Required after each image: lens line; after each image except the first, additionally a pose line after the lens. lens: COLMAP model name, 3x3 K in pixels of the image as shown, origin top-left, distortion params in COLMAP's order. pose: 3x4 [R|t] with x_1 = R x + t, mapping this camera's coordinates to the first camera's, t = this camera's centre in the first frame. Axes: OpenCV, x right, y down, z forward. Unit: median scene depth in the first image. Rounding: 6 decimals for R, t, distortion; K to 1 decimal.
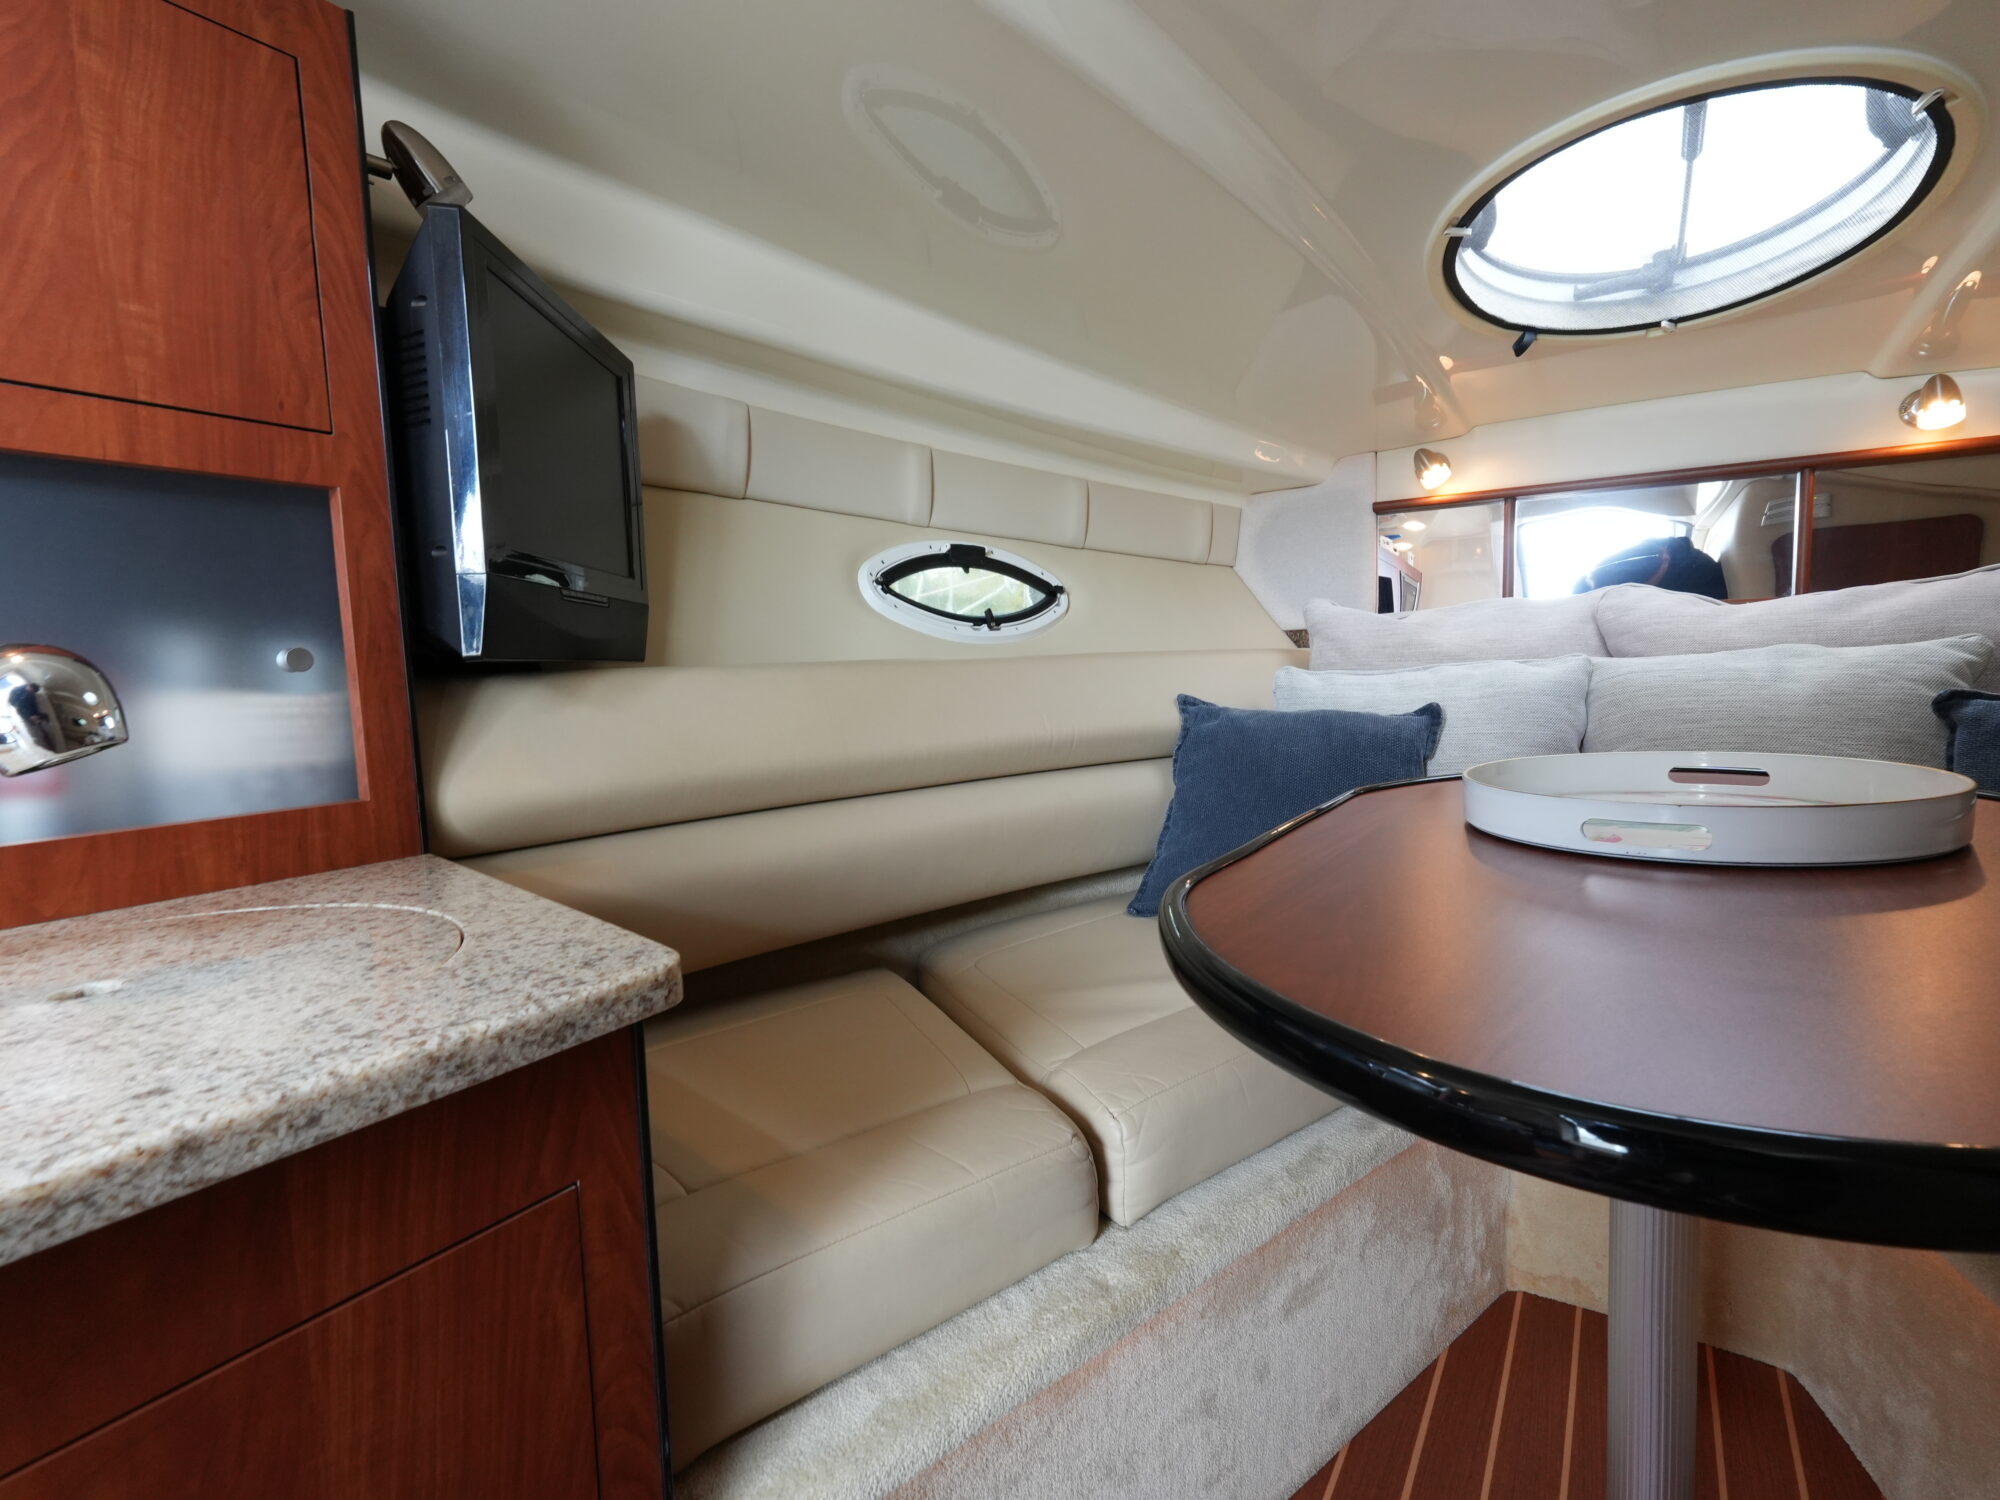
lens RADIAL K [[933.3, 0, 998.9], [0, 933.3, 753.6], [0, 0, 1]] dist [-0.002870, -0.000952]
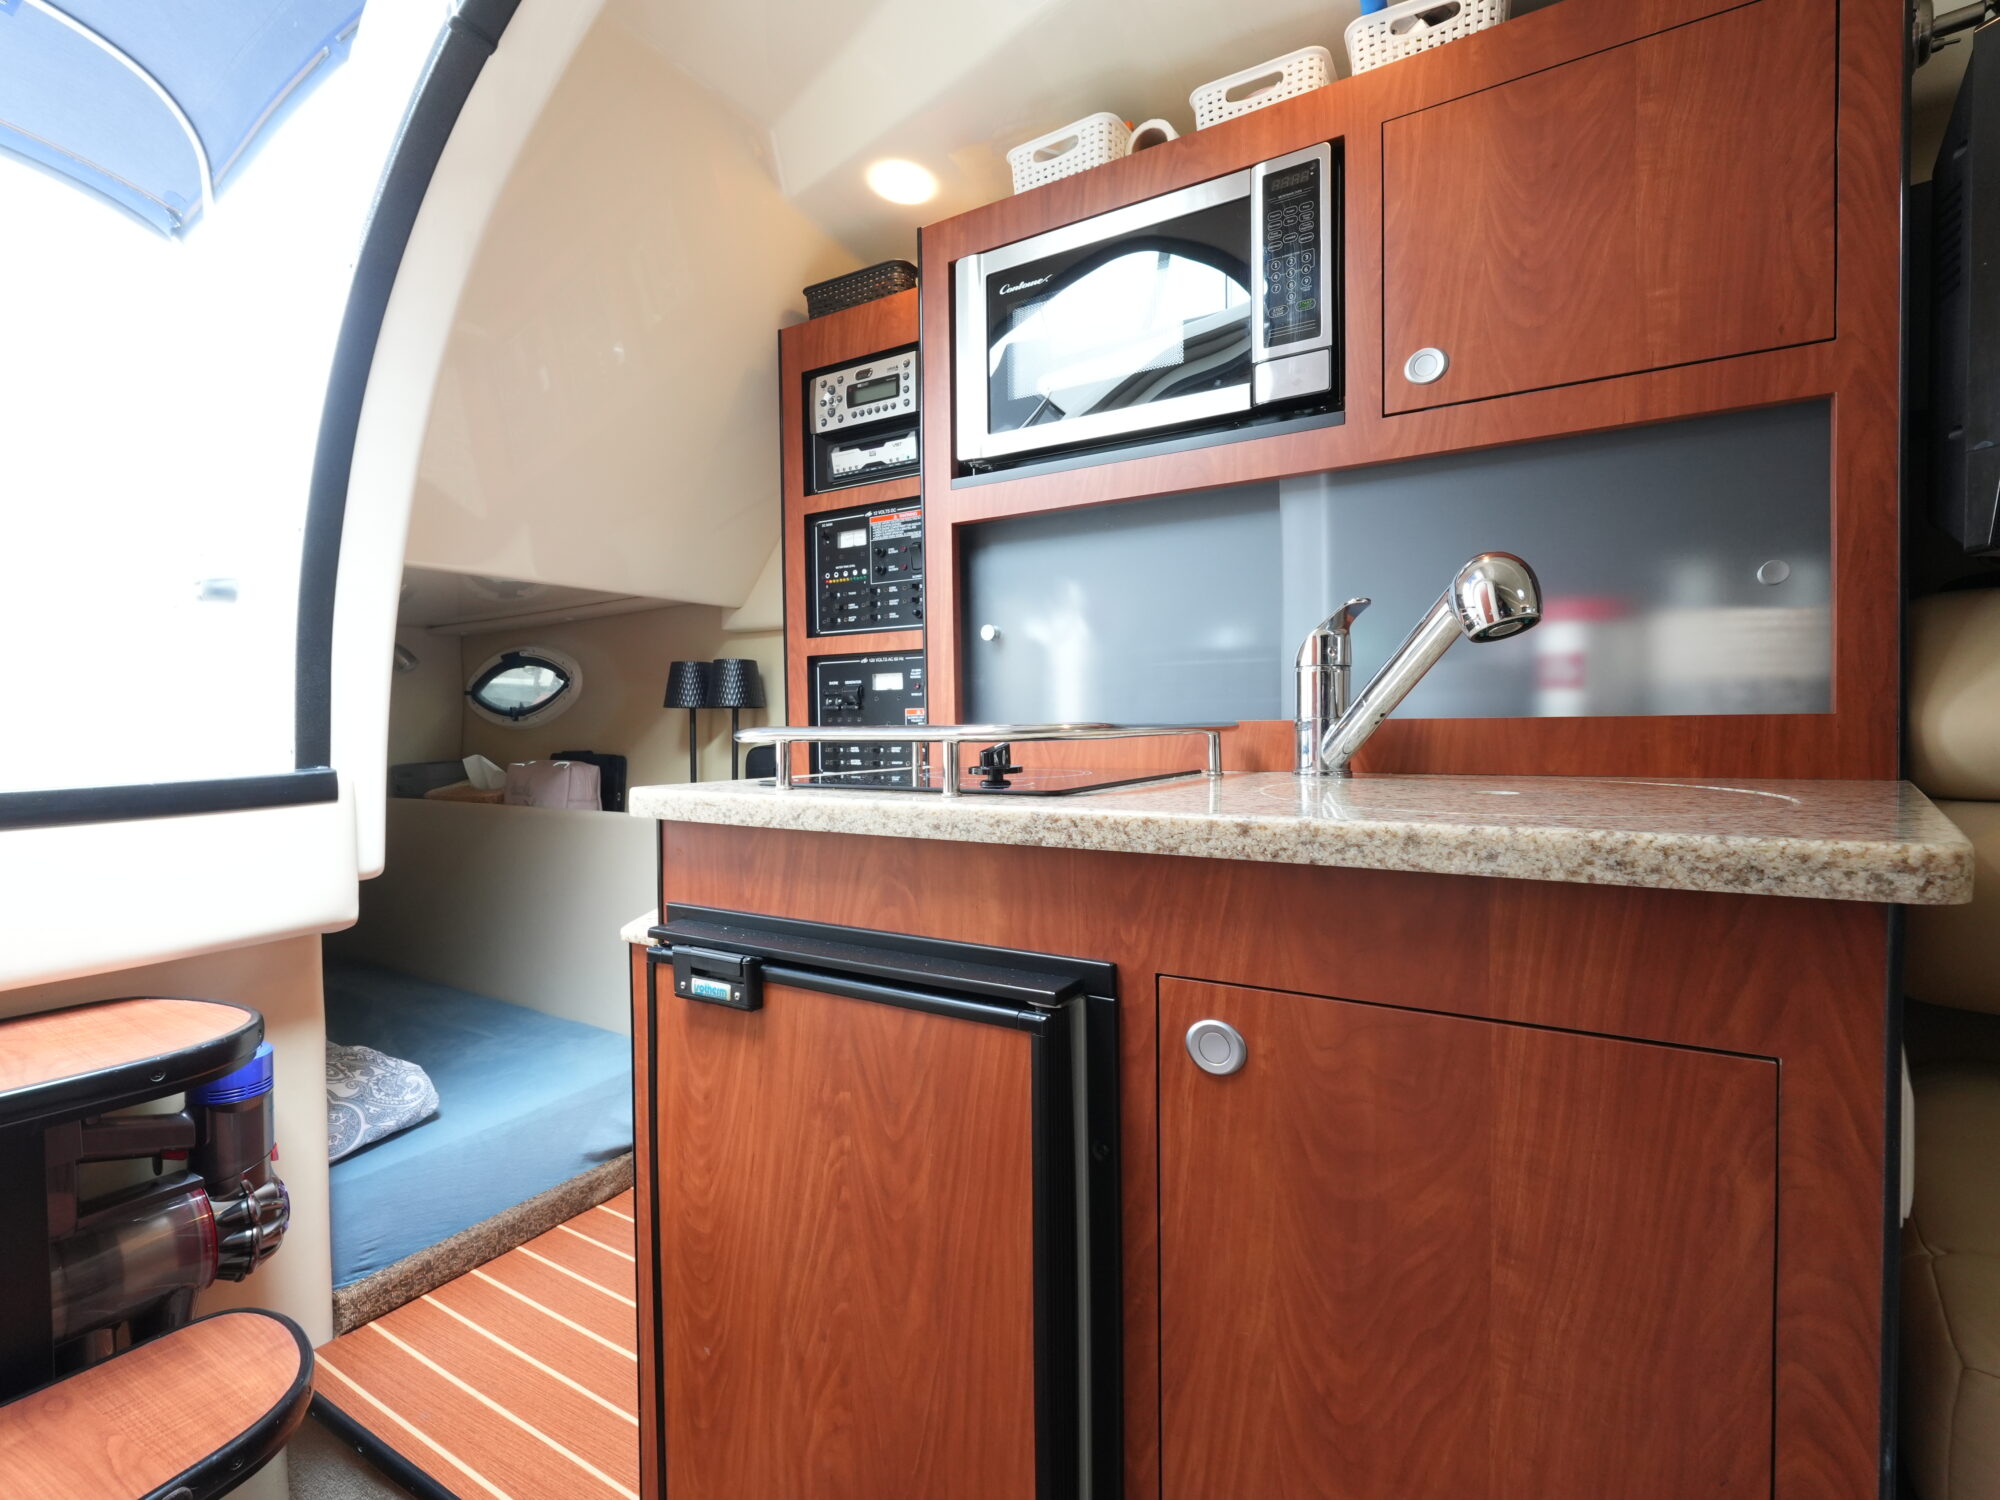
lens RADIAL K [[933.3, 0, 998.9], [0, 933.3, 753.6], [0, 0, 1]] dist [-0.002870, -0.000952]
pose [[0.027656, 0.063892, -0.997574, 0.335092], [-0.081415, 0.994784, 0.061456, 0.131279], [0.996297, 0.079517, 0.032714, 0.142275]]
